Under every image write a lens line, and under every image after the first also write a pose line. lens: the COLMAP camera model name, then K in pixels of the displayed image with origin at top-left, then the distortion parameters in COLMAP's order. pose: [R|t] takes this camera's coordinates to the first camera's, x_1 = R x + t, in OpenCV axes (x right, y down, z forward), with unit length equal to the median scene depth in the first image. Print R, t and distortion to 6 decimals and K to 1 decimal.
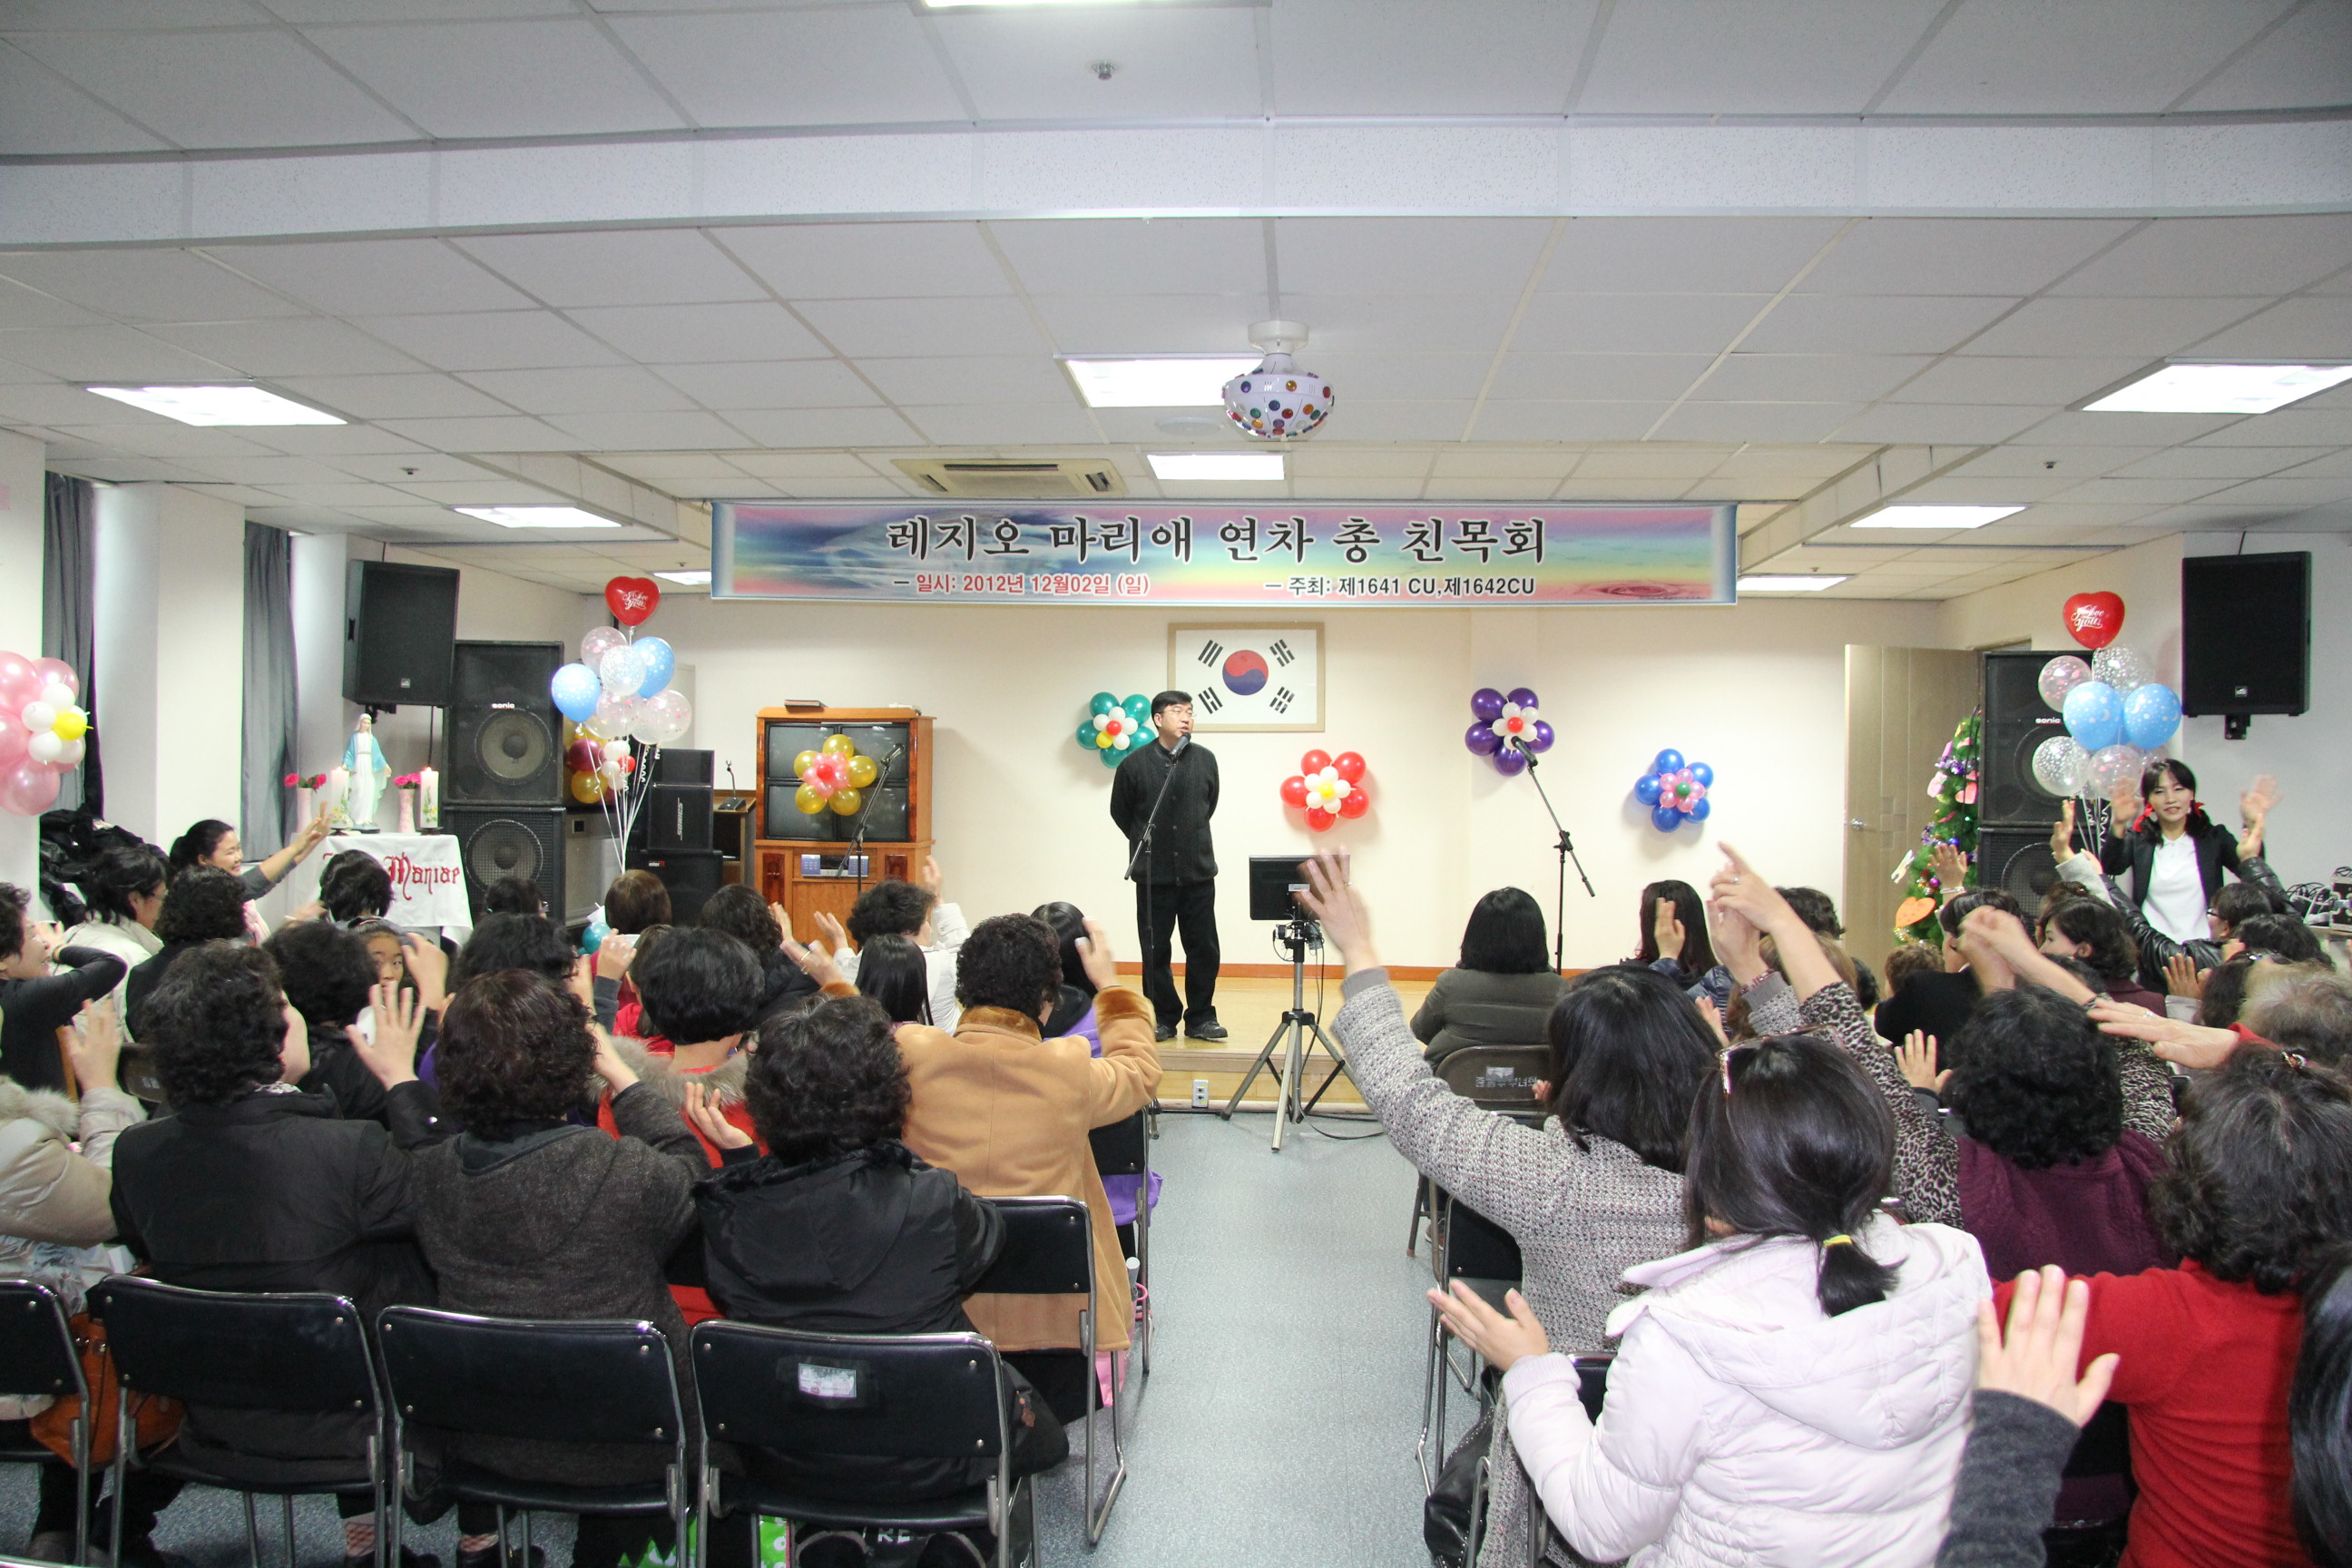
lens RADIAL K [[1825.8, 0, 1171.7], [0, 1825.8, 887.1], [0, 0, 1]] dist [-0.209213, 0.132187]
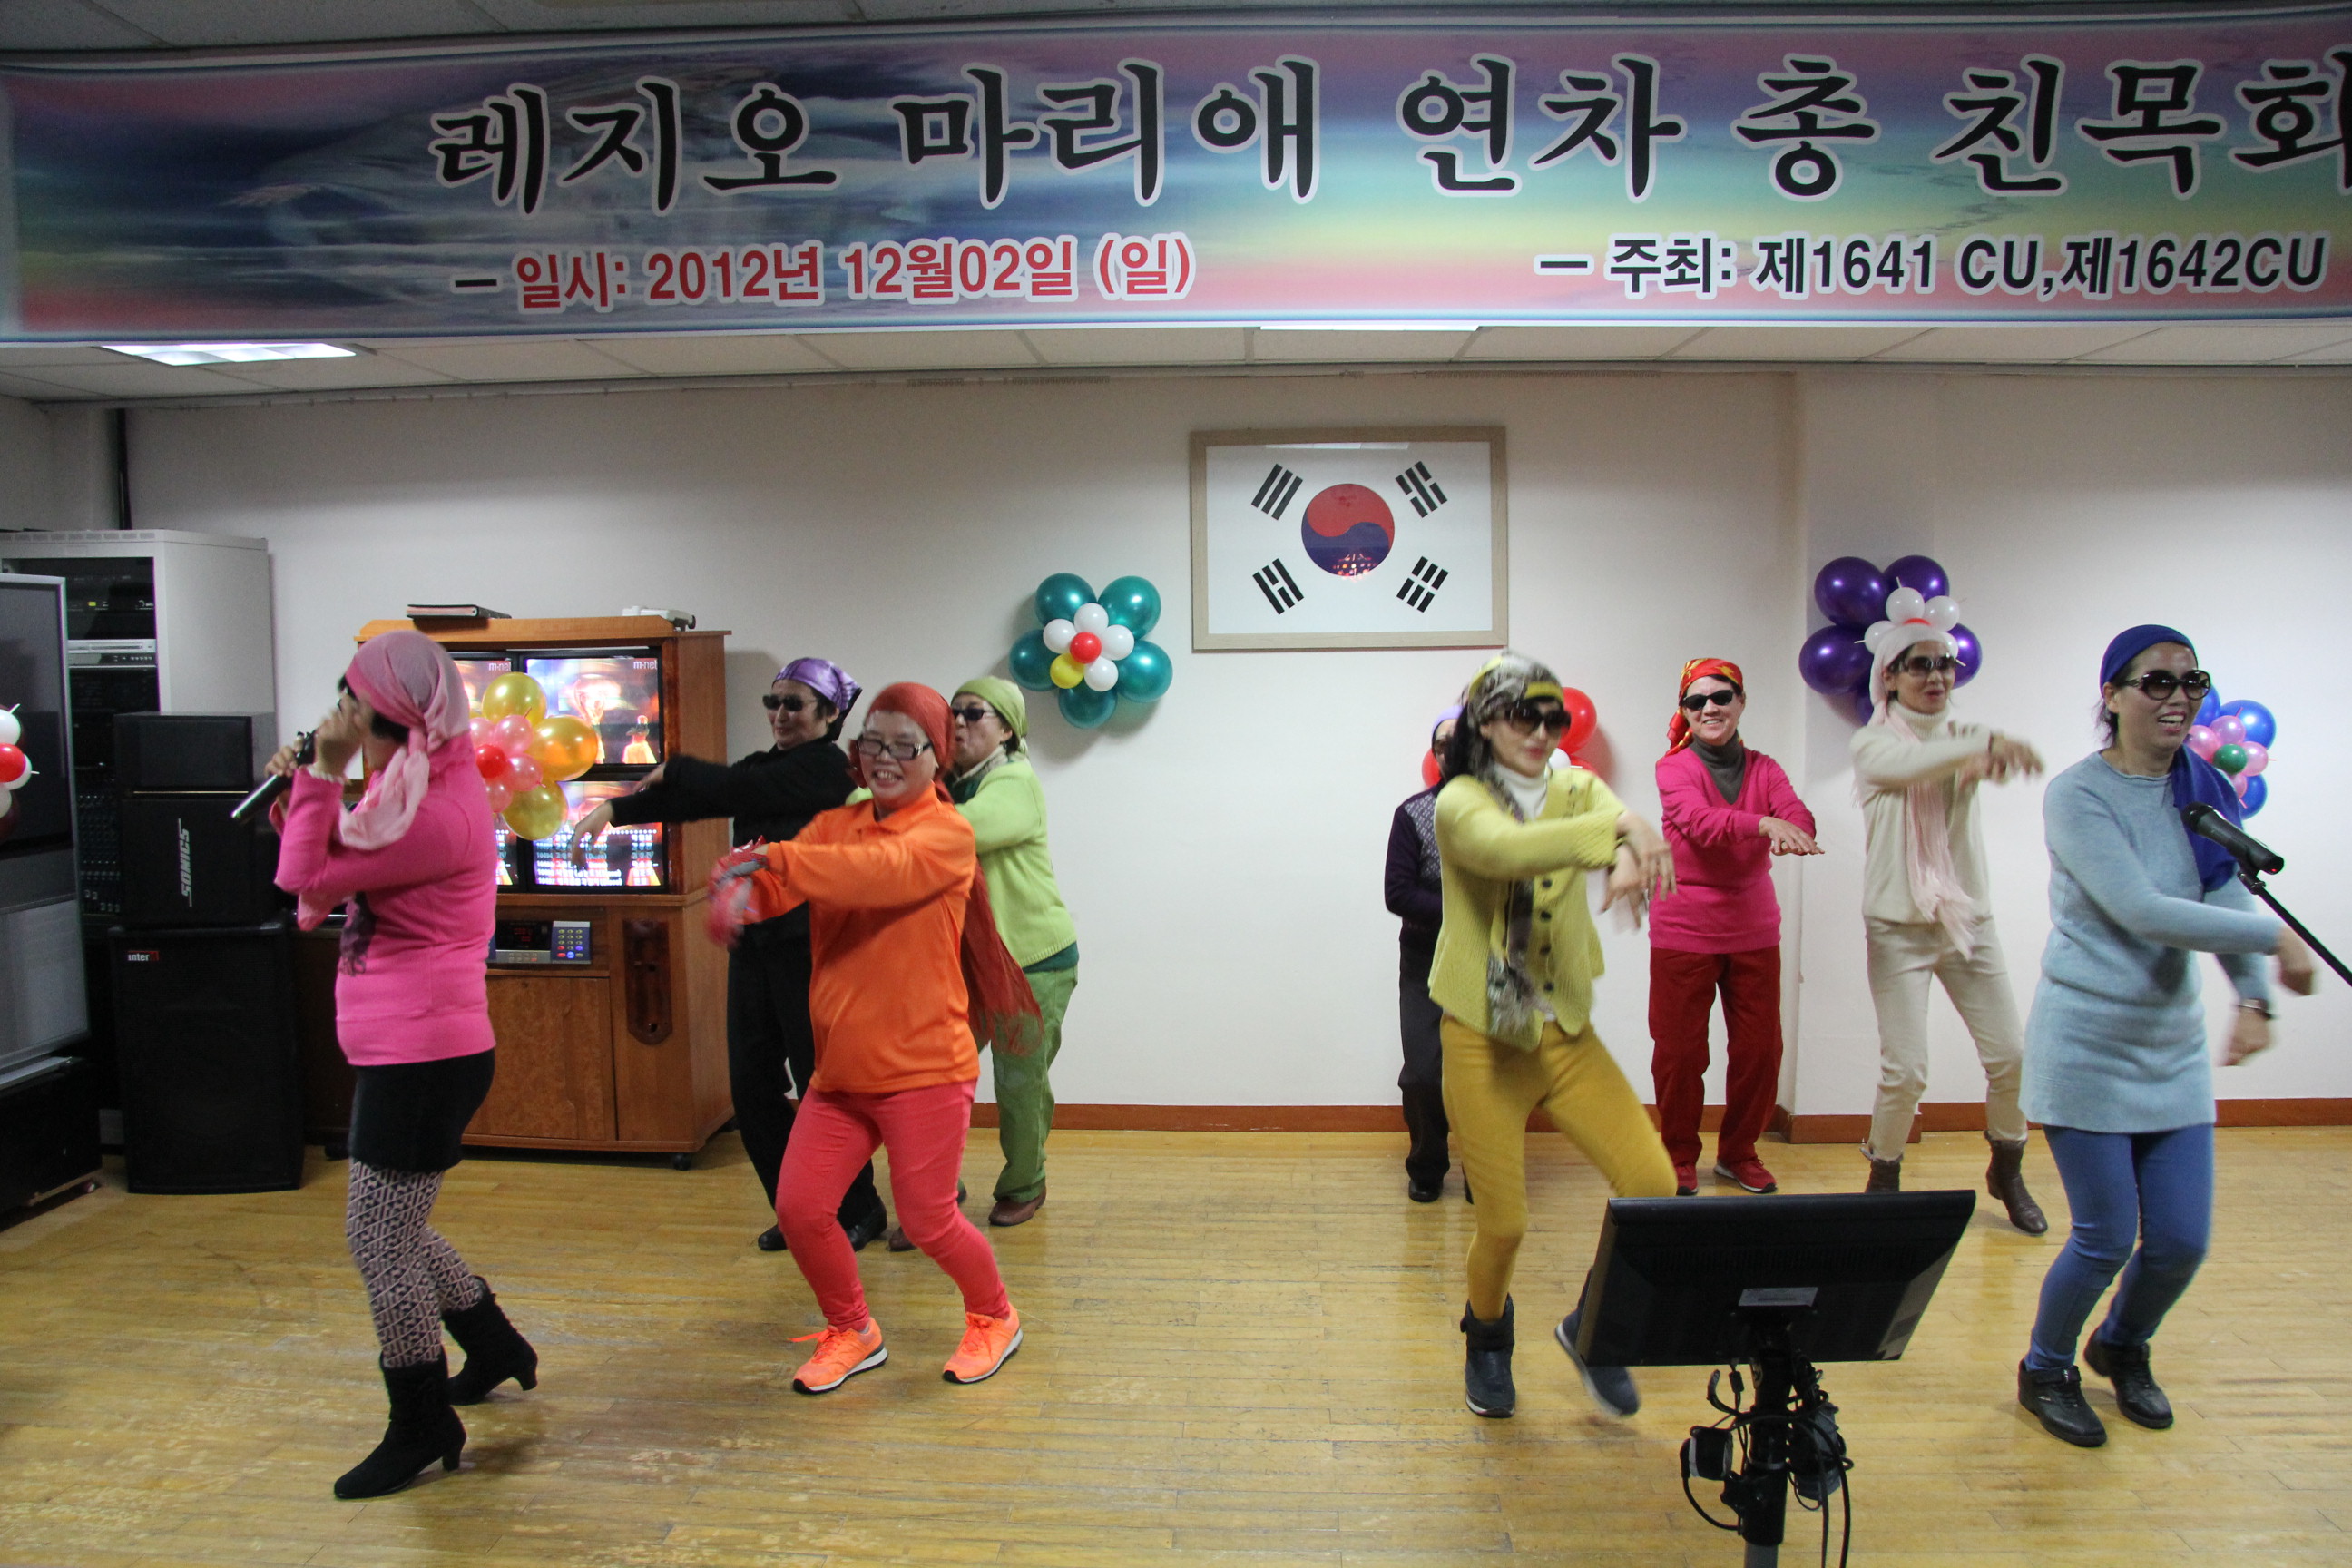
lens RADIAL K [[1826.0, 0, 1155.6], [0, 1826.0, 839.8], [0, 0, 1]] dist [-0.182099, 0.138016]
pose [[0.999781, -0.018346, 0.010063, -0.024342], [0.017849, 0.998717, 0.047382, -0.075743], [-0.010920, -0.047192, 0.998826, 0.658658]]
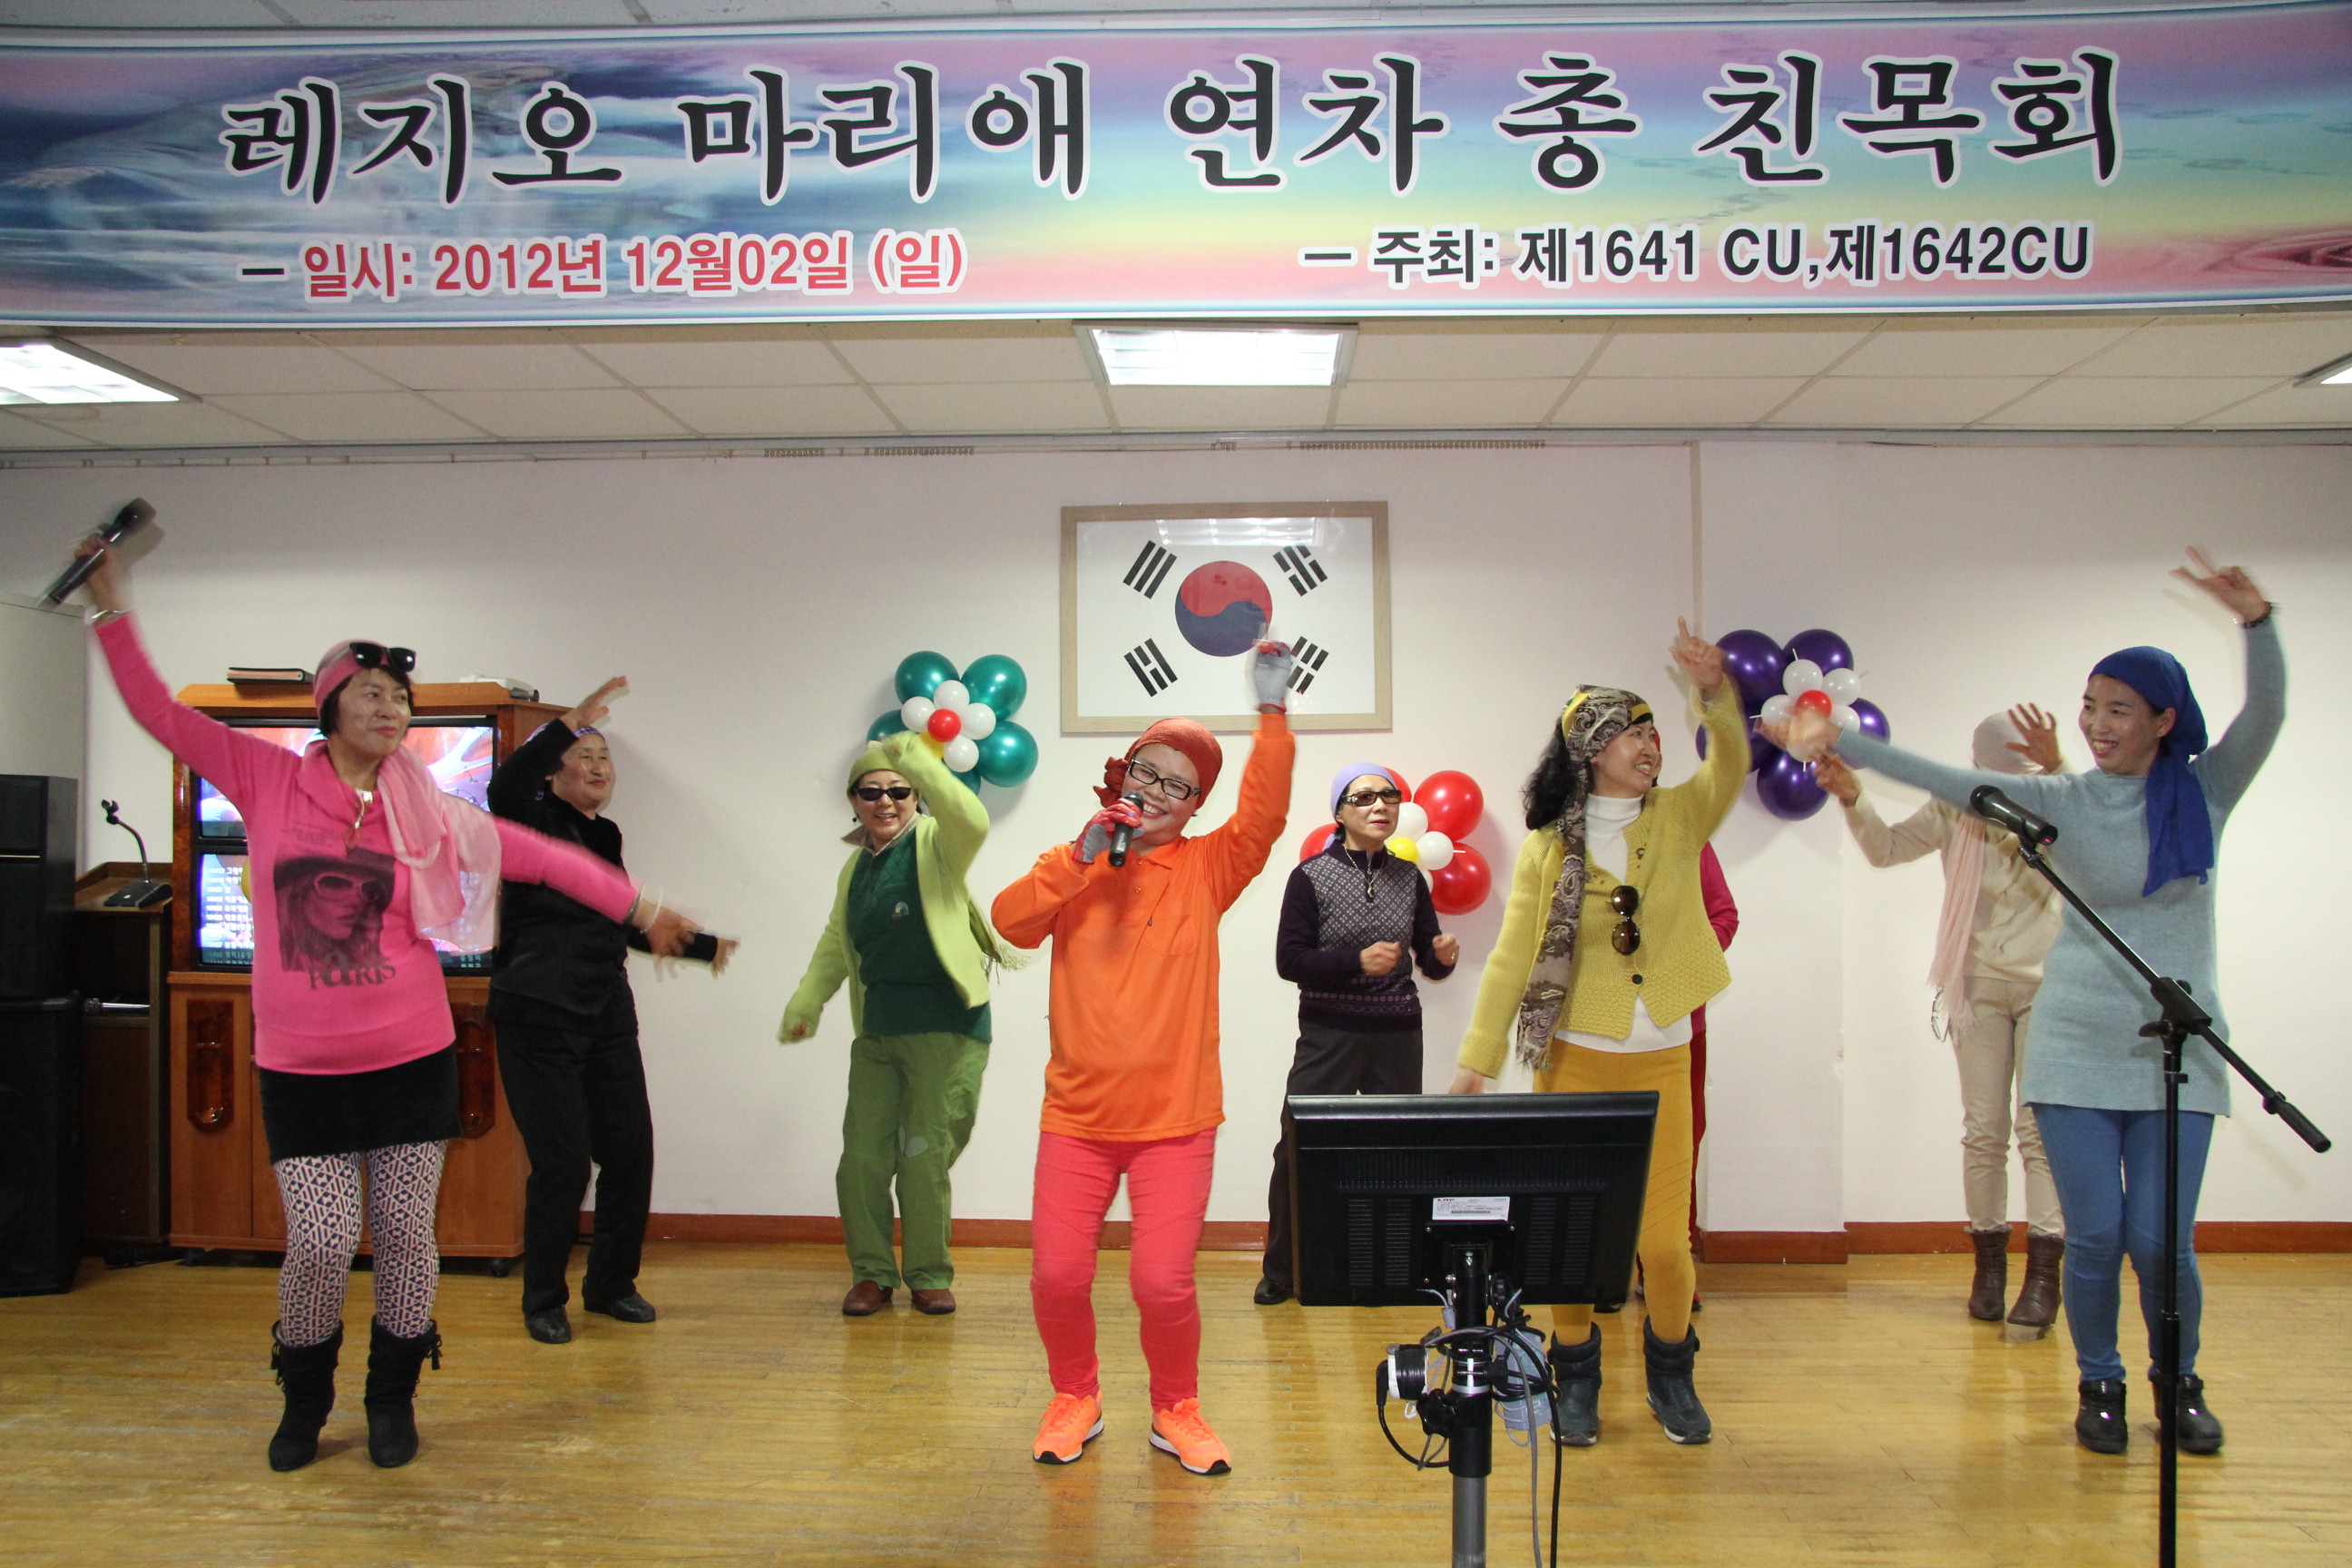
lens RADIAL K [[2038.3, 0, 1160.8], [0, 2038.3, 832.0], [0, 0, 1]] dist [-0.154637, 0.205465]
pose [[0.999684, -0.009263, 0.023362, 0.014657], [0.010759, 0.997845, -0.064734, -0.033436], [-0.022712, 0.064965, 0.997629, 0.622070]]
